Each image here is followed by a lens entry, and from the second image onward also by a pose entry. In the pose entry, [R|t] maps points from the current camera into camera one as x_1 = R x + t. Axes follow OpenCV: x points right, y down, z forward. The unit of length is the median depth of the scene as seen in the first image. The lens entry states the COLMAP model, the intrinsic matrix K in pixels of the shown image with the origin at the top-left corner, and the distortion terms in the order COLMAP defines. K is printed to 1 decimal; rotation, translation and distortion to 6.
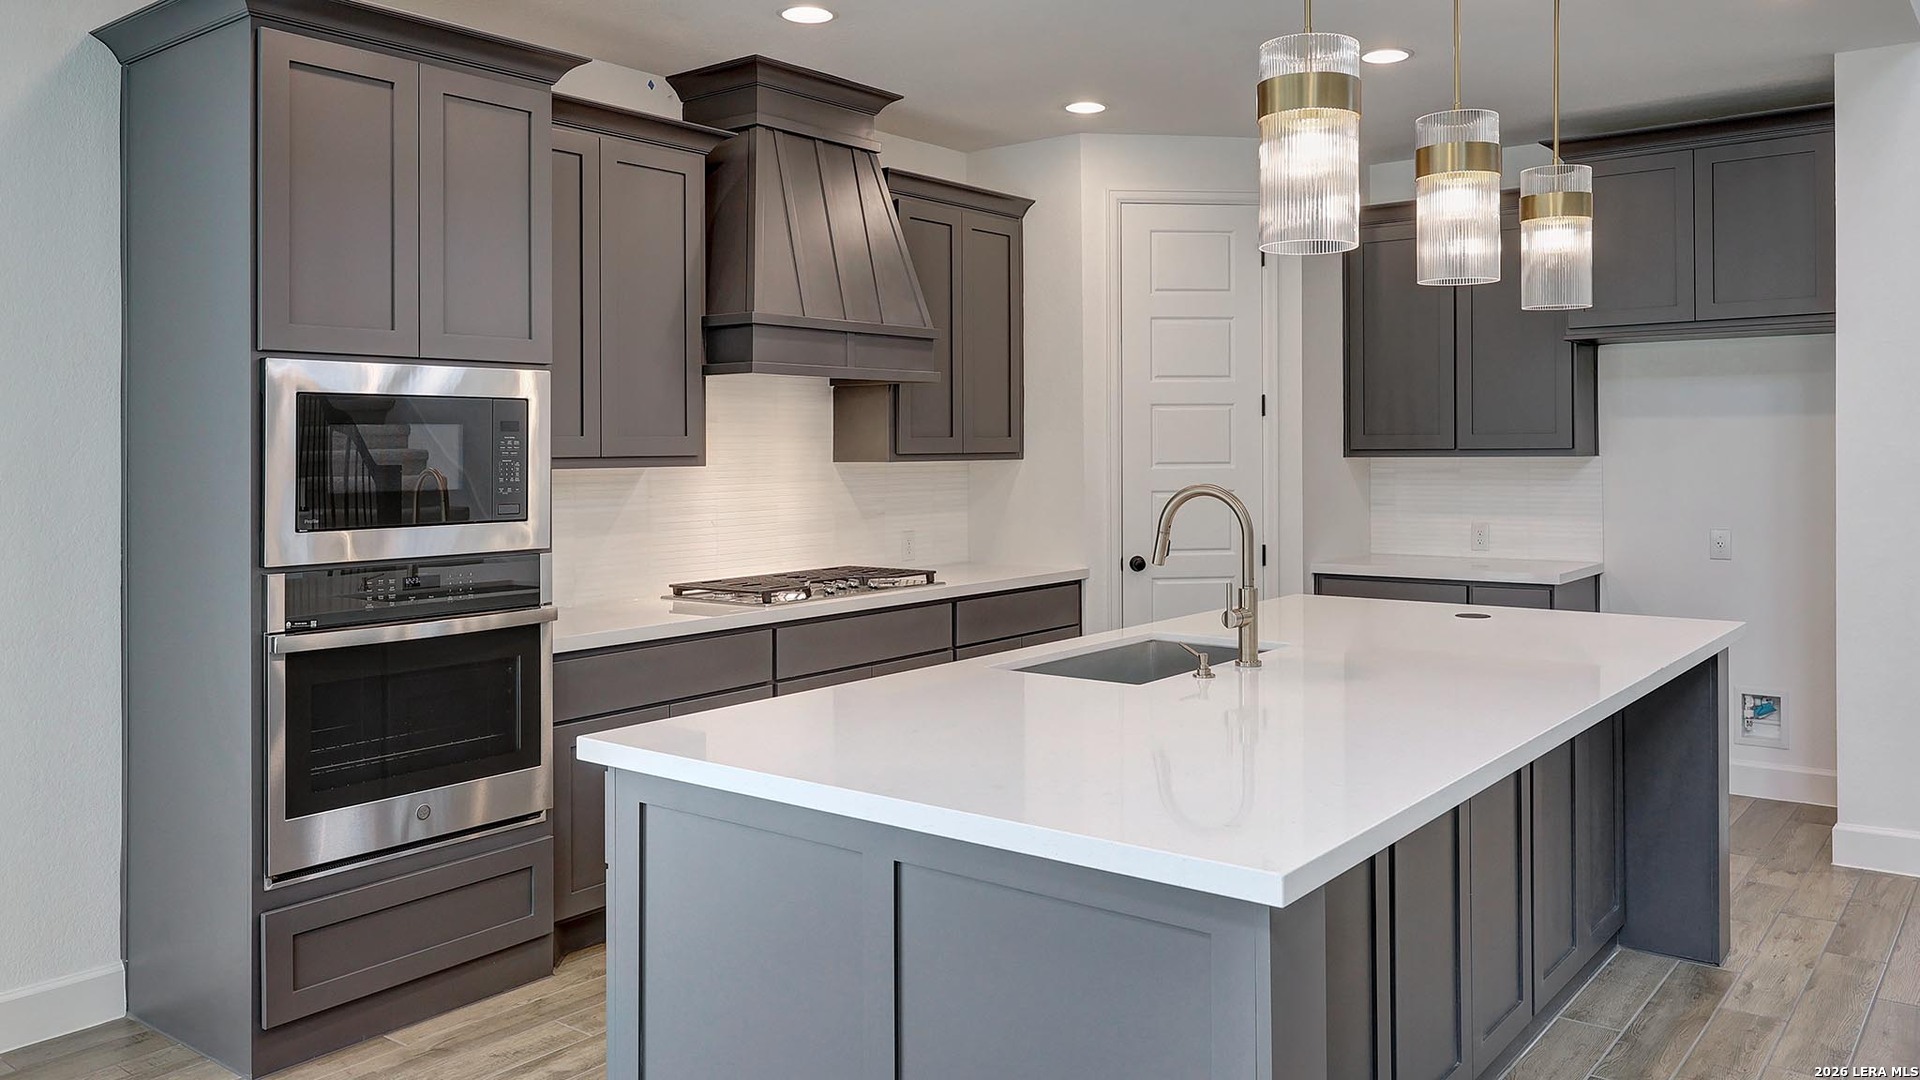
lens RADIAL K [[1433.7, 0, 964.5], [0, 1433.7, 435.1], [0, 0, 1]] dist [-0.004831, -0.003233]
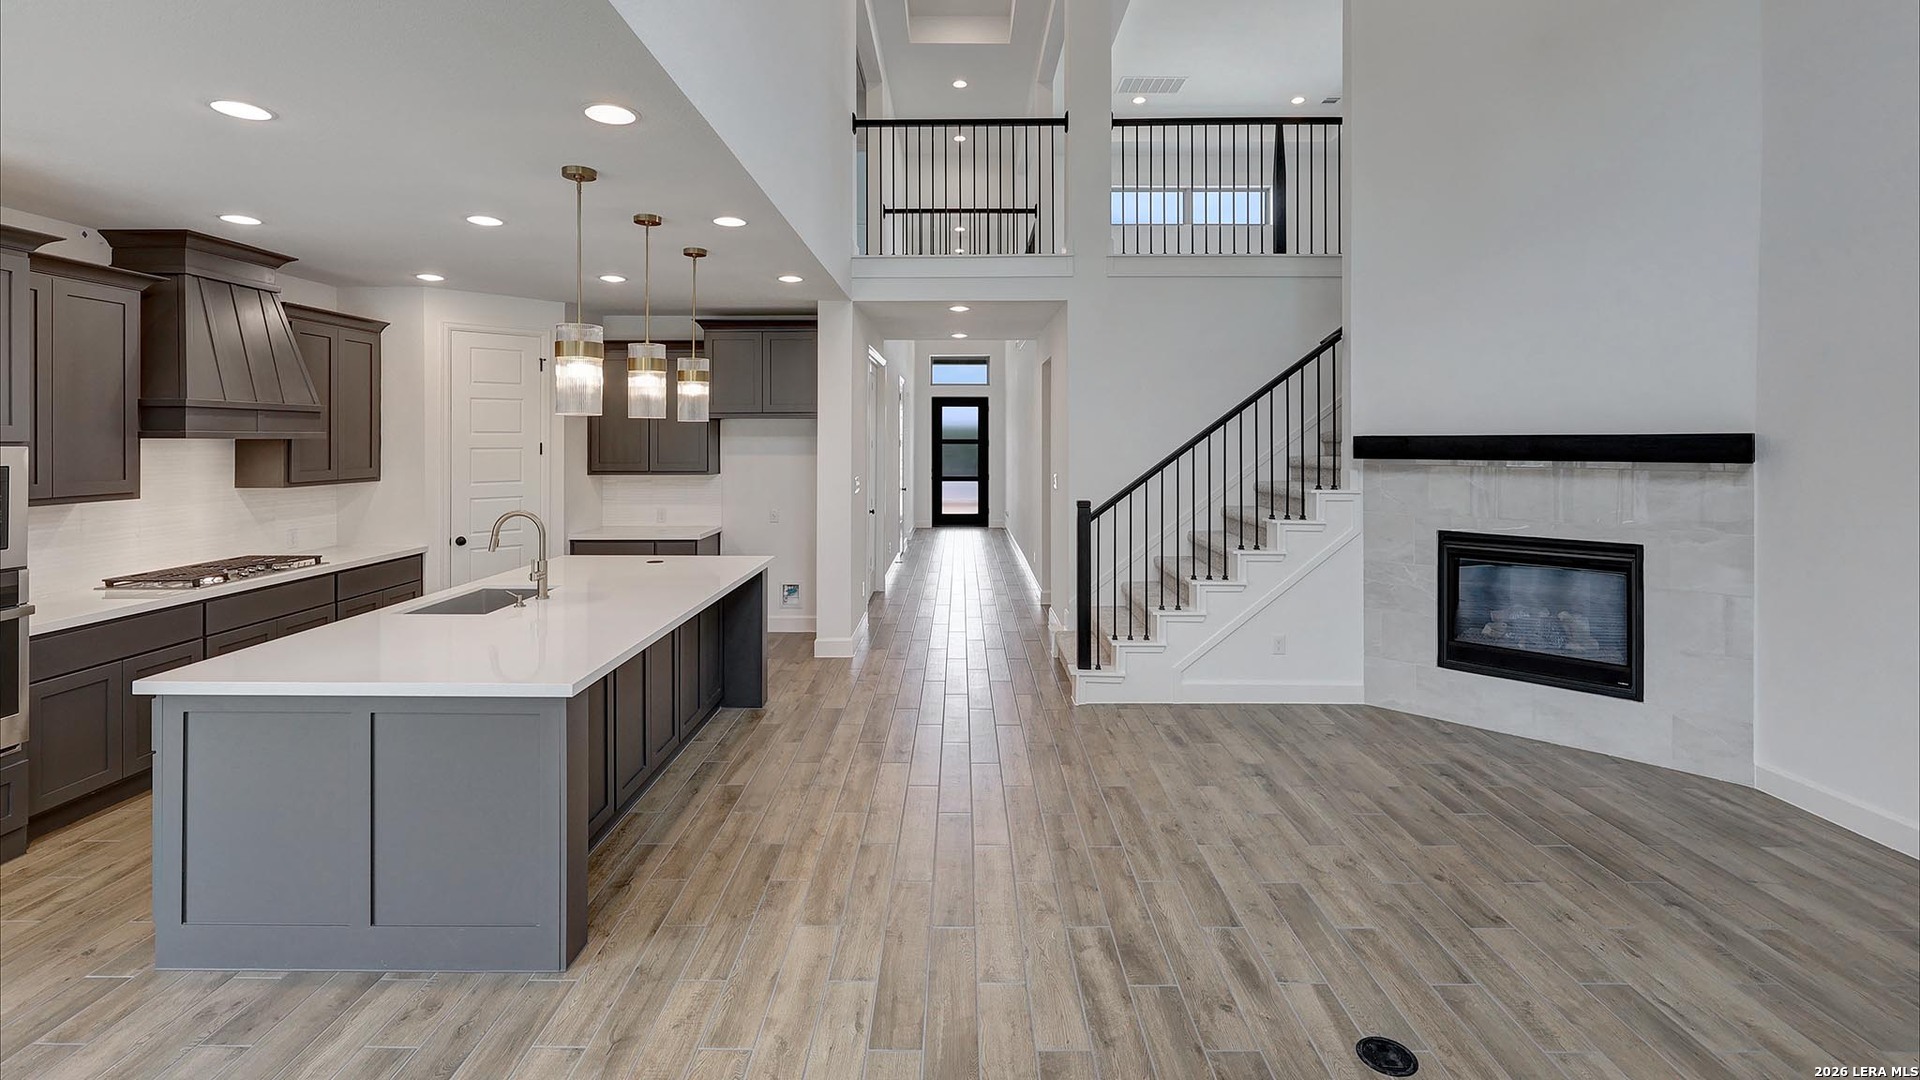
lens RADIAL K [[870.2, 0, 966.1], [0, 870.2, 452.0], [0, 0, 1]] dist [-0.000929, -0.000321]
pose [[0.780942, 0.002781, 0.624598, -0.074650], [-0.014339, 0.999806, 0.013476, -0.051822], [-0.624439, -0.019481, 0.780831, -0.243286]]
